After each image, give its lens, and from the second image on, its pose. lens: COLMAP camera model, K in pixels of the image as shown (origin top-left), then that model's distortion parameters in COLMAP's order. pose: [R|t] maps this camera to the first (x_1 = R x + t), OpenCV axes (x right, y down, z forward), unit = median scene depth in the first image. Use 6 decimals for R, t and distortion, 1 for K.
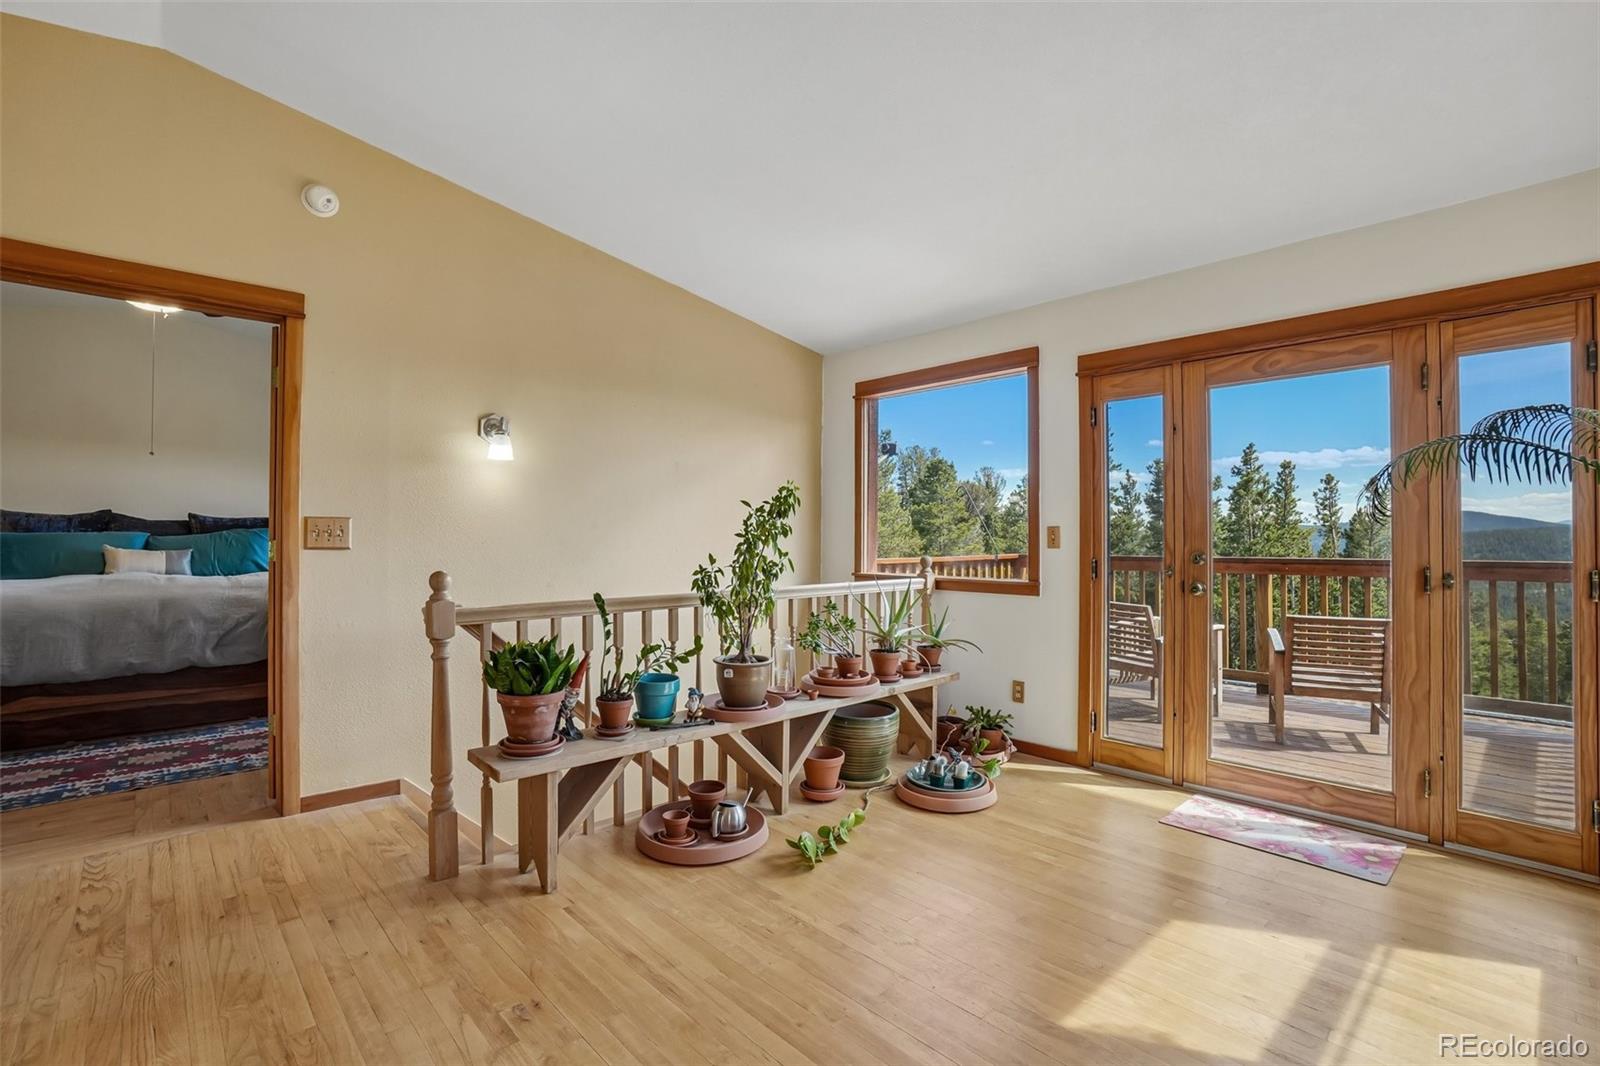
lens RADIAL K [[716.9, 0, 790.0], [0, 716.9, 527.9], [0, 0, 1]] dist [-0.065620, 0.022285]
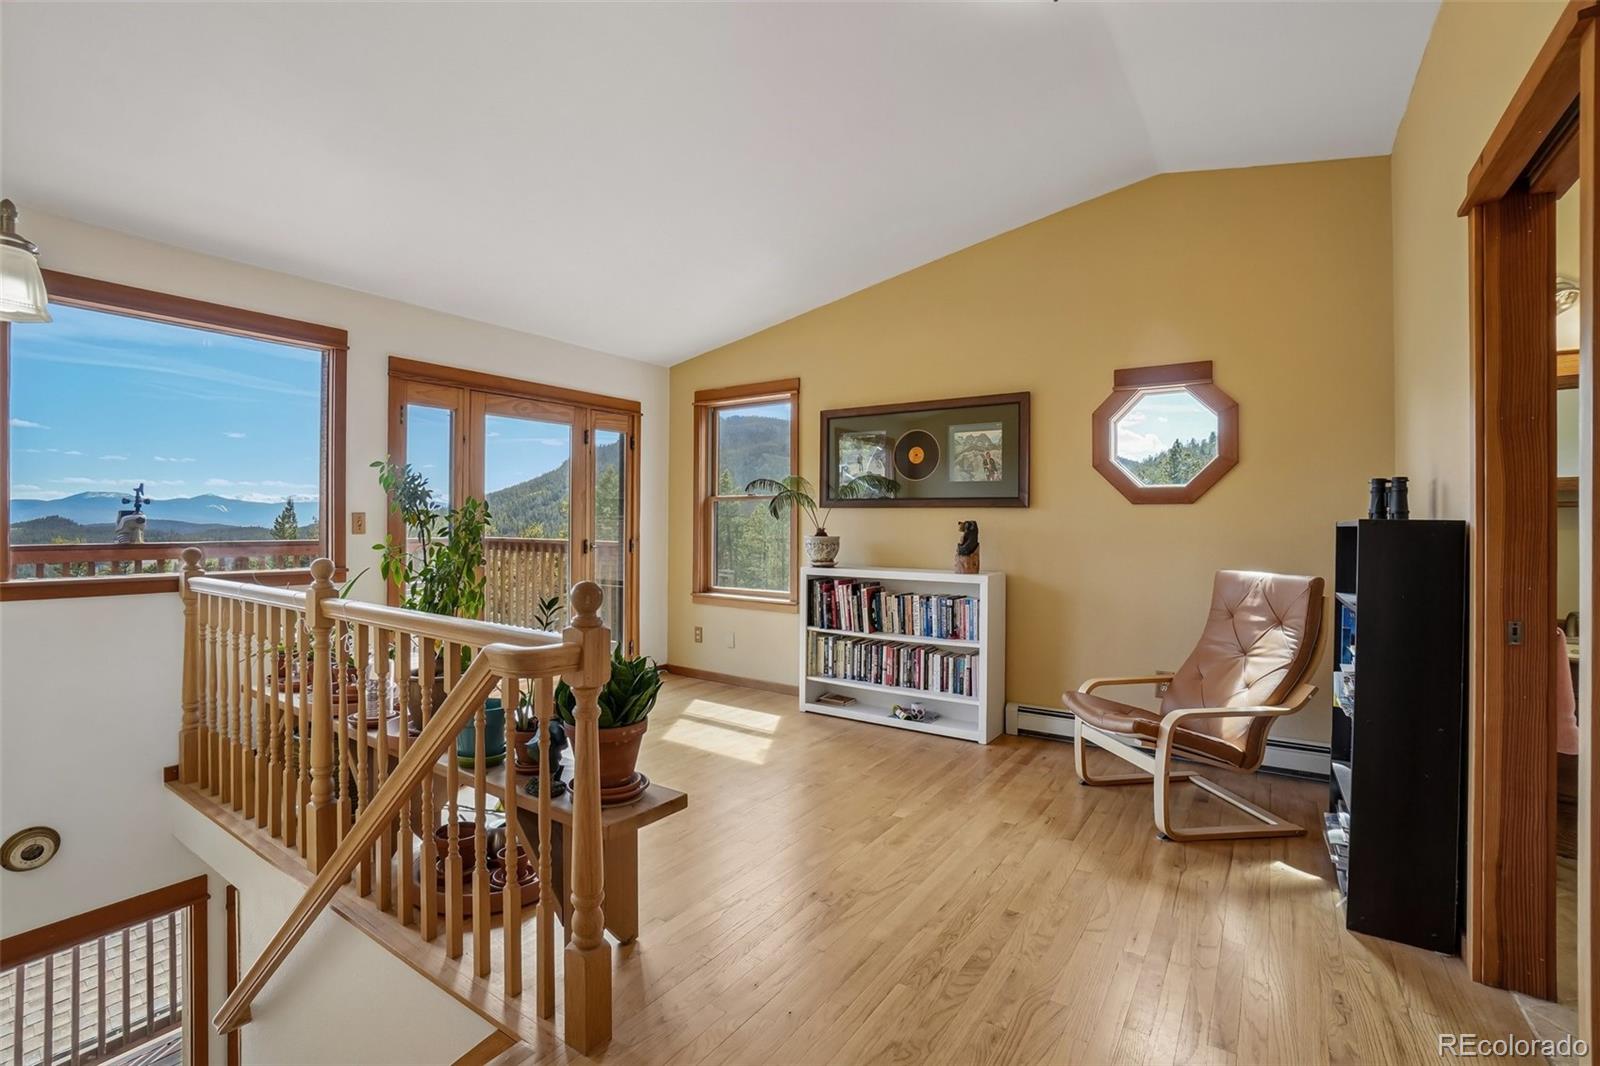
lens RADIAL K [[716.9, 0, 790.0], [0, 716.9, 527.9], [0, 0, 1]] dist [-0.065620, 0.022285]
pose [[-0.225829, -0.008086, 0.974133, -0.933650], [-0.023233, 0.999726, 0.002913, 0.003268], [-0.973890, -0.021974, -0.225955, 0.783155]]
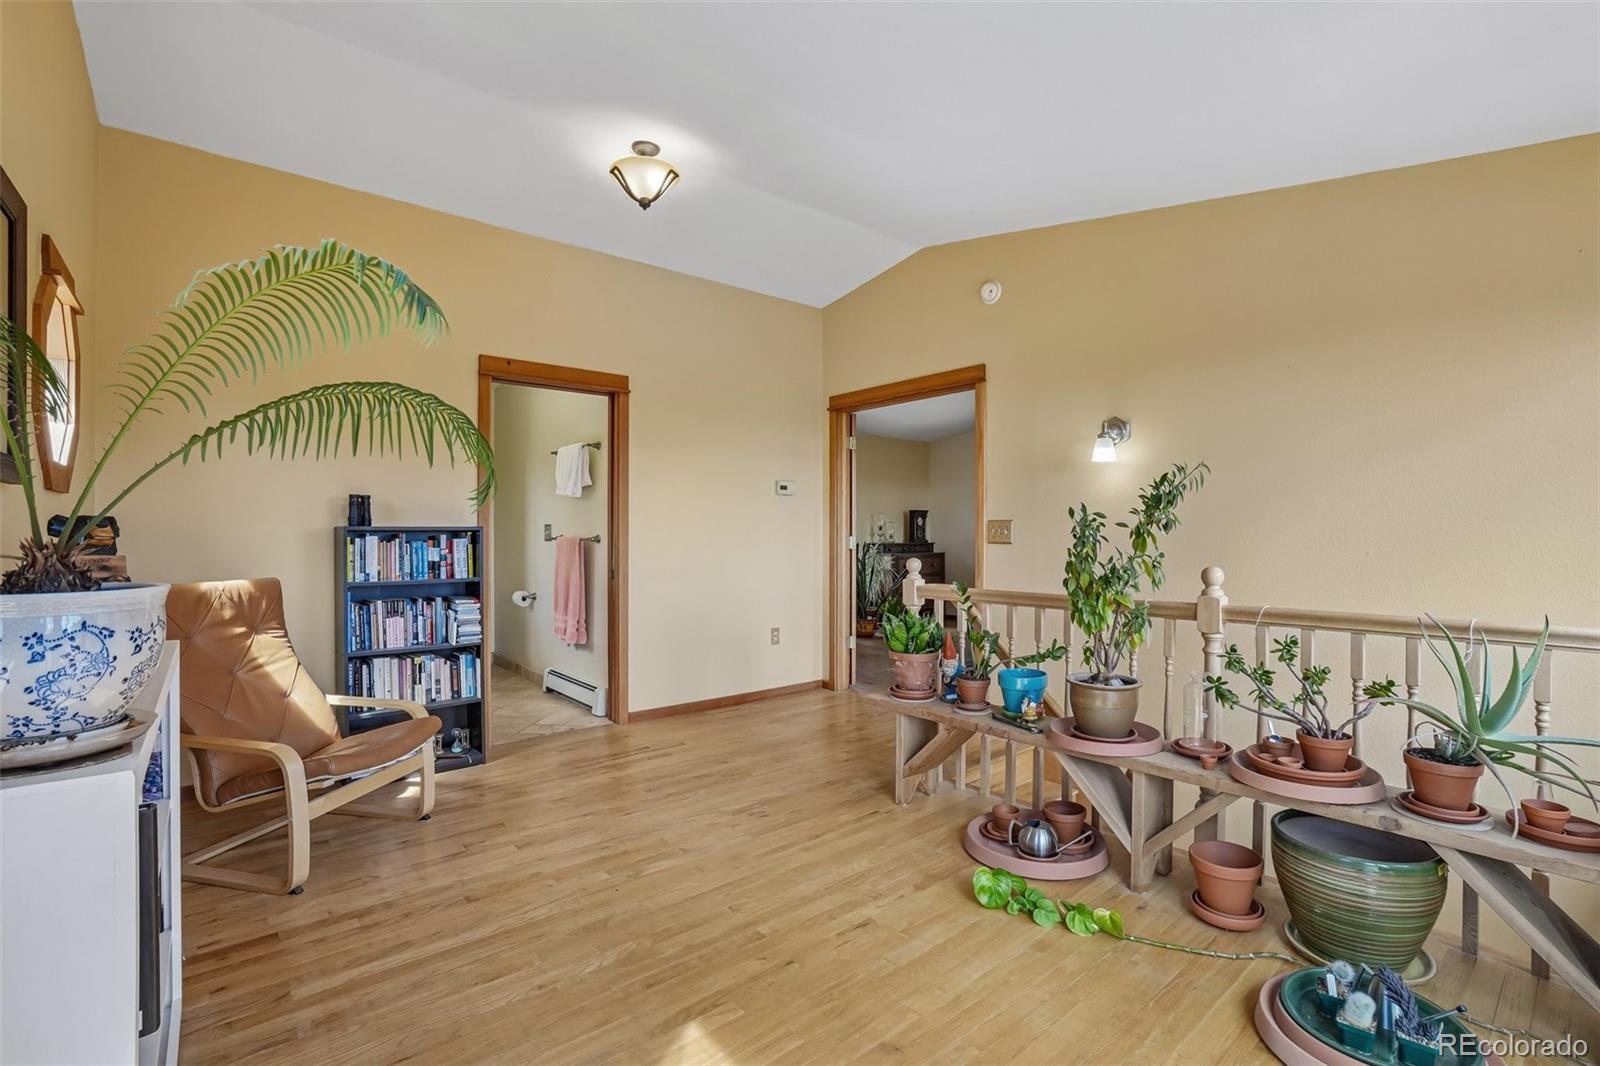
lens RADIAL K [[716.9, 0, 790.0], [0, 716.9, 527.9], [0, 0, 1]] dist [-0.065620, 0.022285]
pose [[-0.054272, -0.010501, -0.998471, 0.775845], [0.017981, 0.999772, -0.011492, 0.009825], [0.998364, -0.018577, -0.054071, 0.675367]]
